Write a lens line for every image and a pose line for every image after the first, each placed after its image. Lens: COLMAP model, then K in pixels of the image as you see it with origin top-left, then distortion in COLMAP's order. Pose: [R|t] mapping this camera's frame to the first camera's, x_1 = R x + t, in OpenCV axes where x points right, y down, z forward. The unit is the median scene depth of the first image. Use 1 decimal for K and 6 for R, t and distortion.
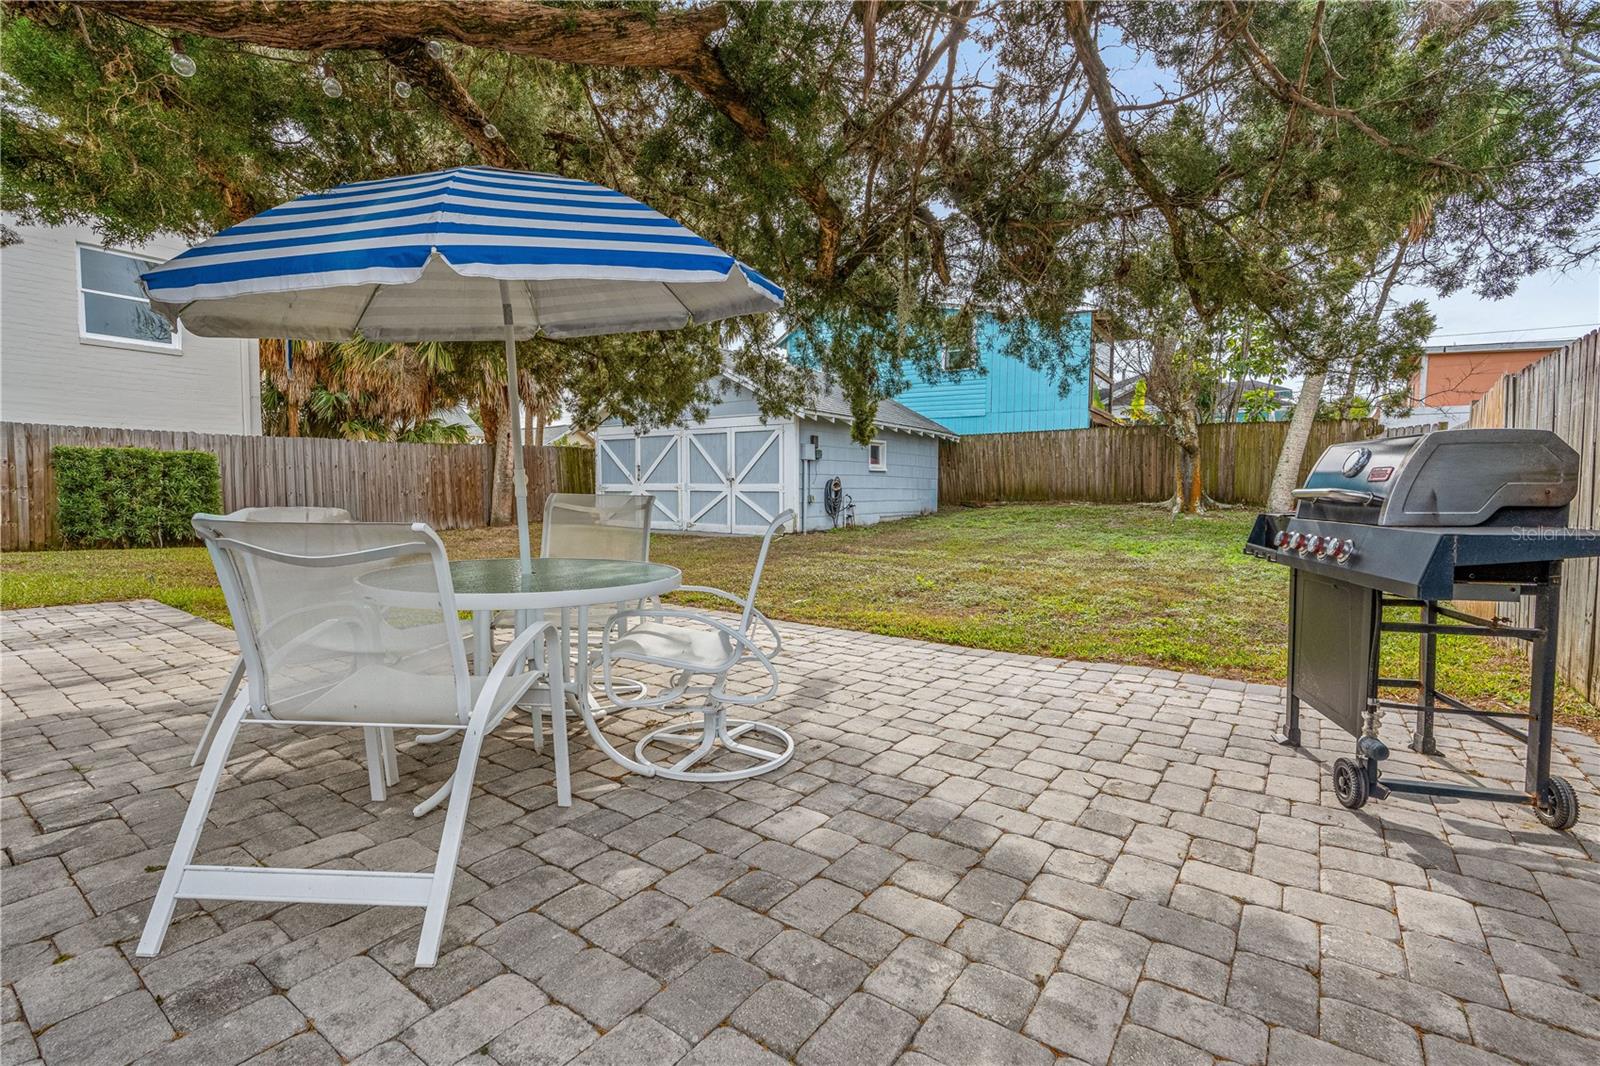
lens RADIAL K [[722.7, 0, 805.7], [0, 722.7, 530.2], [0, 0, 1]] dist [-0.000419, 0.000374]
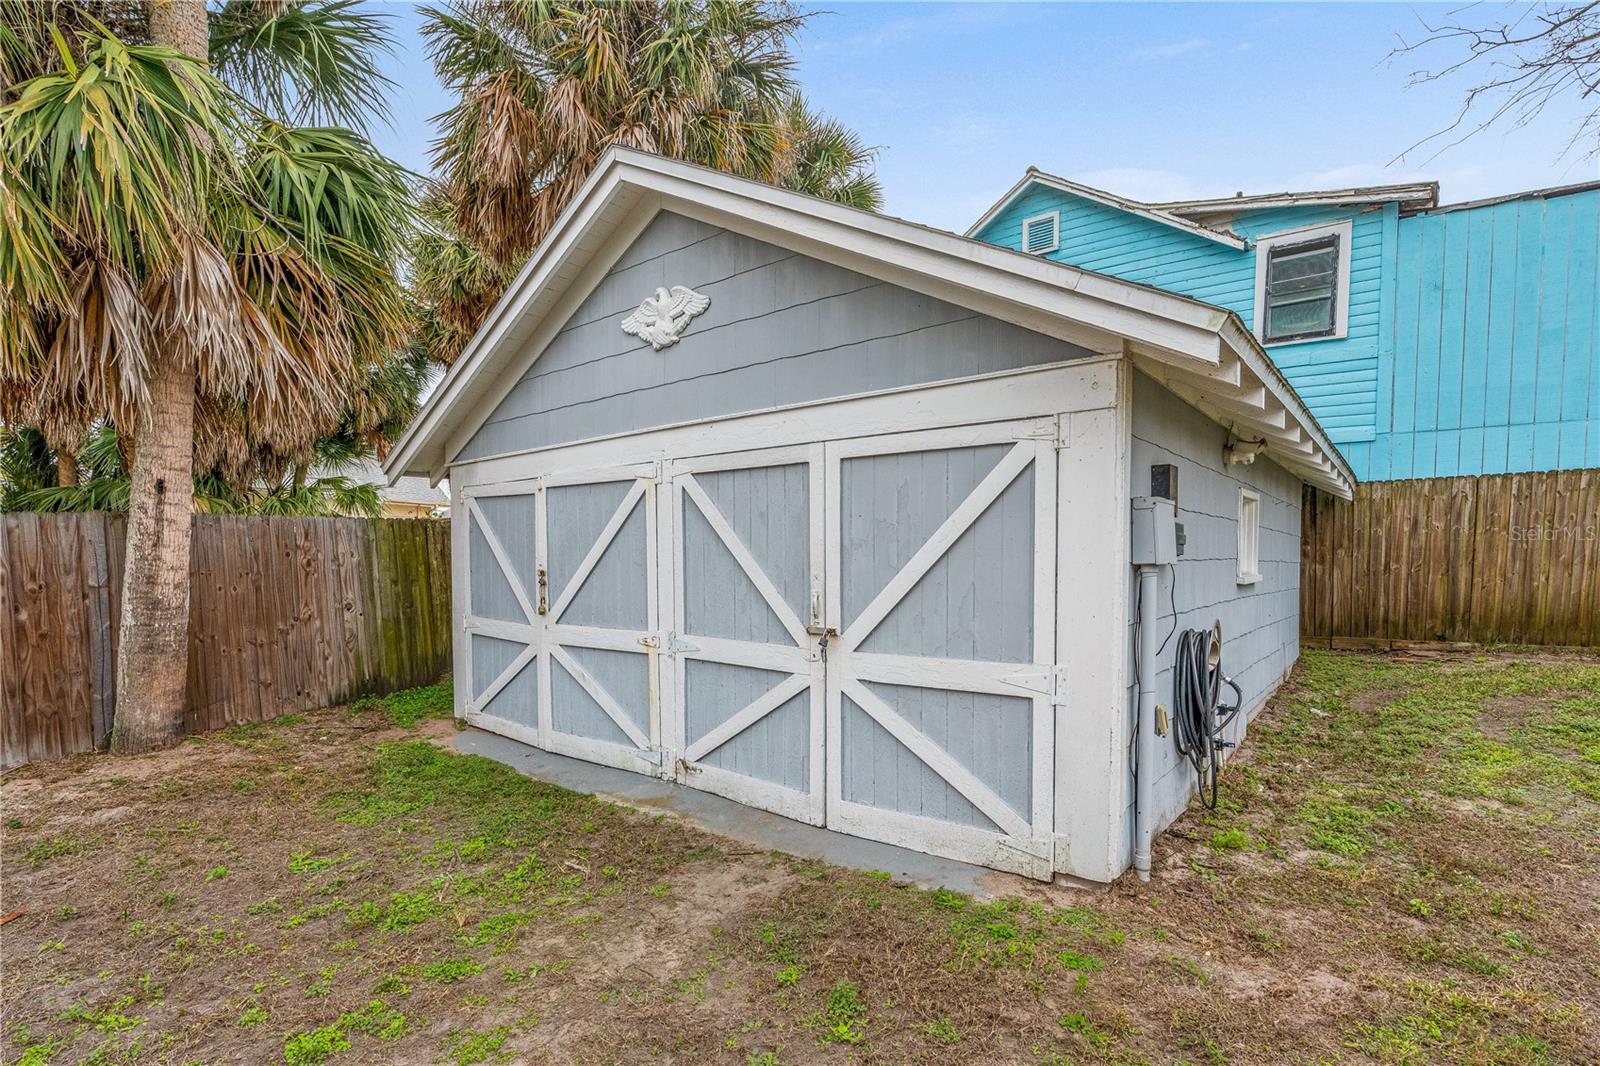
lens RADIAL K [[760.5, 0, 805.0], [0, 760.5, 594.8], [0, 0, 1]] dist [-0.000544, 0.000005]
pose [[0.998395, -0.003597, -0.056514, -0.087776], [0.002983, 0.999936, -0.010949, -0.075575], [0.056550, 0.010763, 0.998342, 0.662656]]
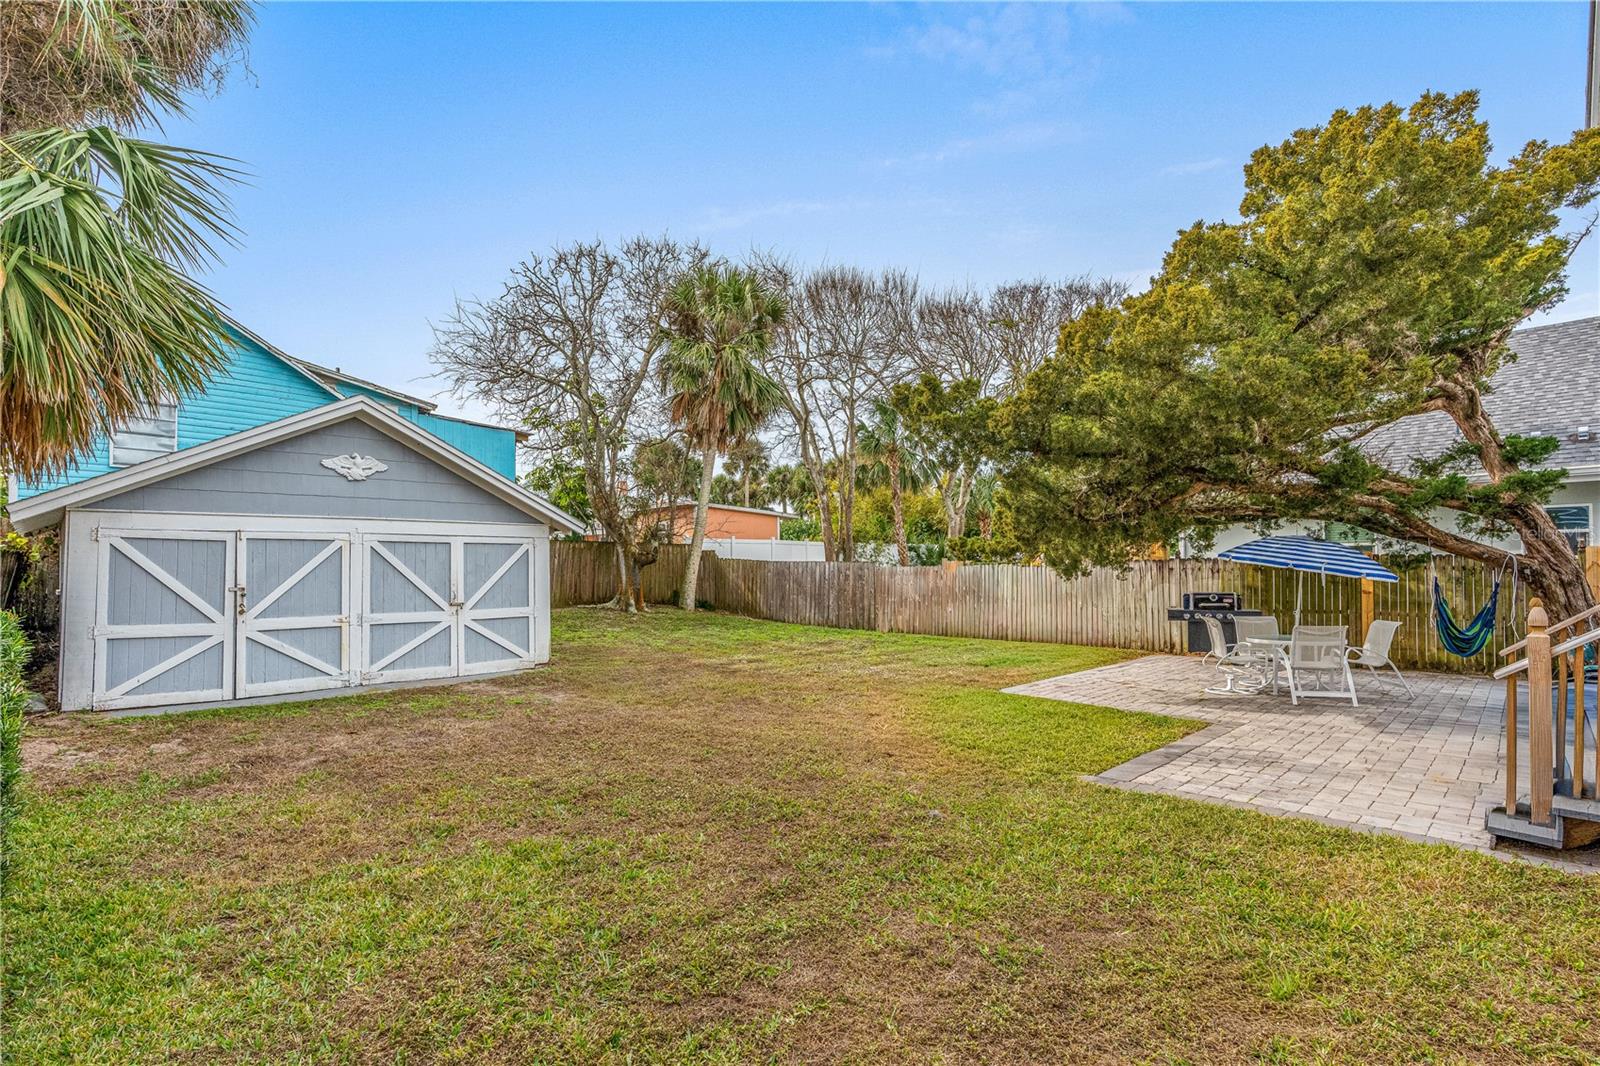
lens RADIAL K [[754.0, 0, 785.9], [0, 754.0, 554.9], [0, 0, 1]] dist [-0.000506, 0.000747]
pose [[0.192104, 0.013220, 0.981286, -0.752864], [0.069346, 0.997227, -0.027011, -0.071321], [-0.978921, 0.073237, 0.190654, 0.474306]]
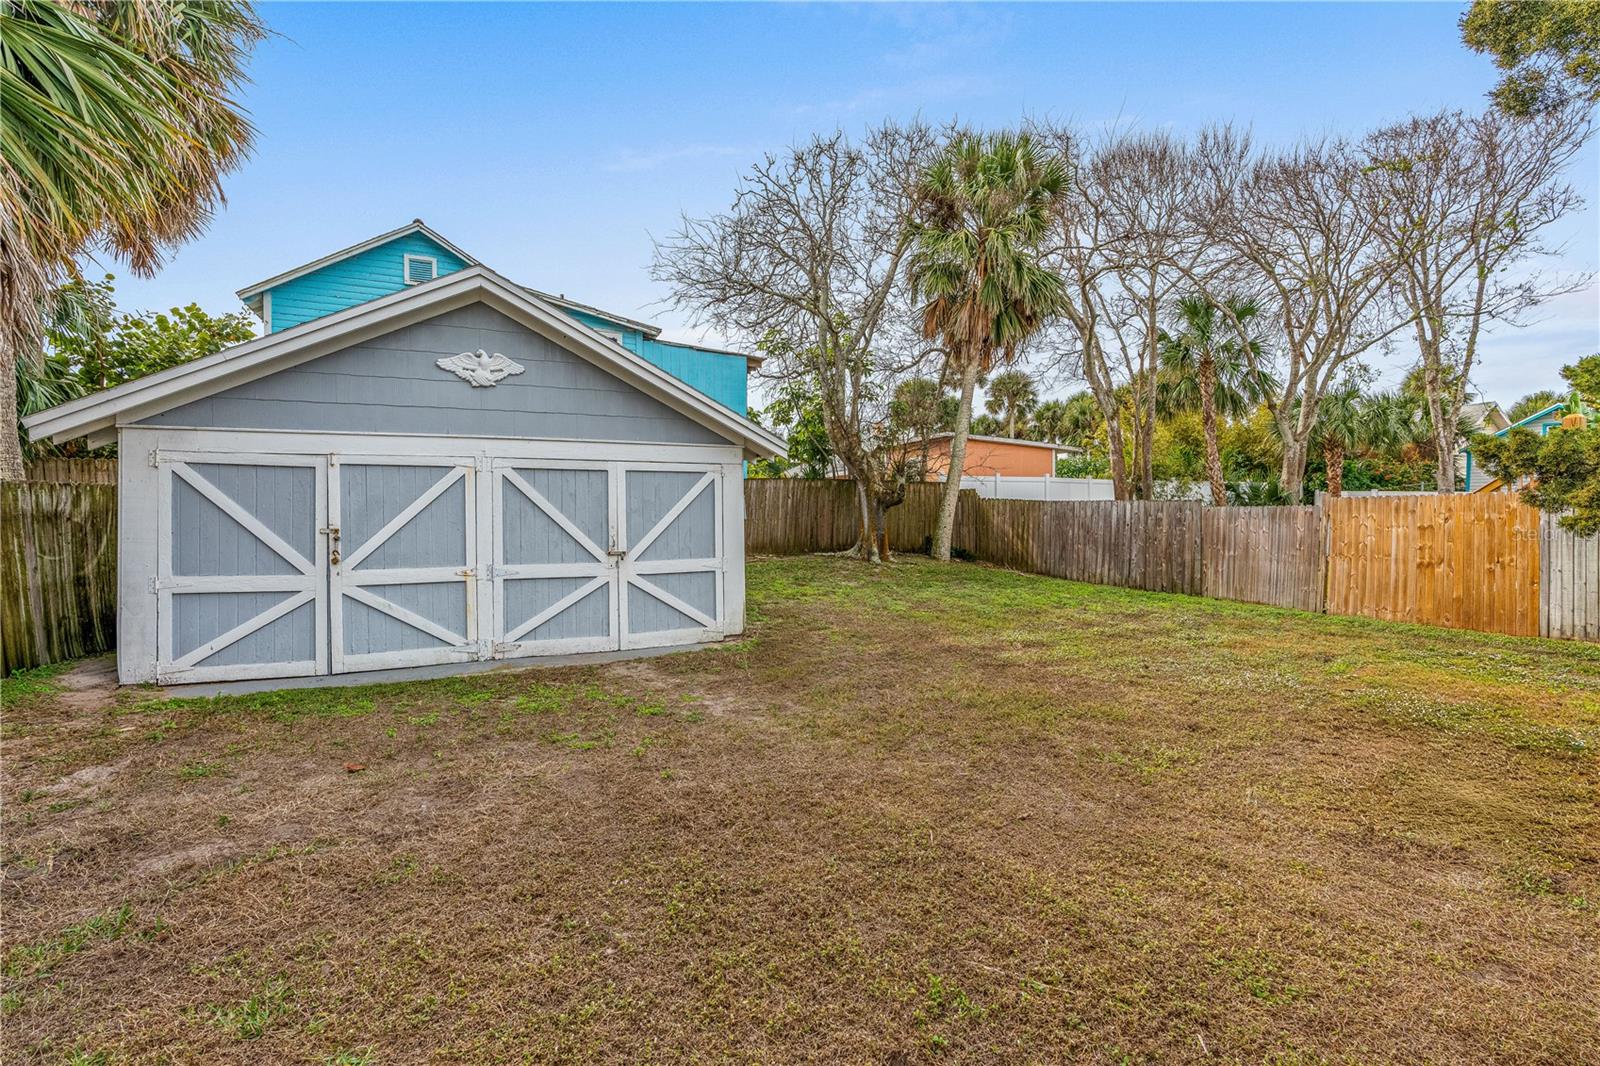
lens RADIAL K [[722.7, 0, 805.7], [0, 722.7, 530.2], [0, 0, 1]] dist [-0.000419, 0.000374]
pose [[0.496575, -0.022754, 0.867695, -0.478922], [0.062042, 0.998030, -0.009334, -0.068987], [-0.865773, 0.058469, 0.497009, 0.553331]]
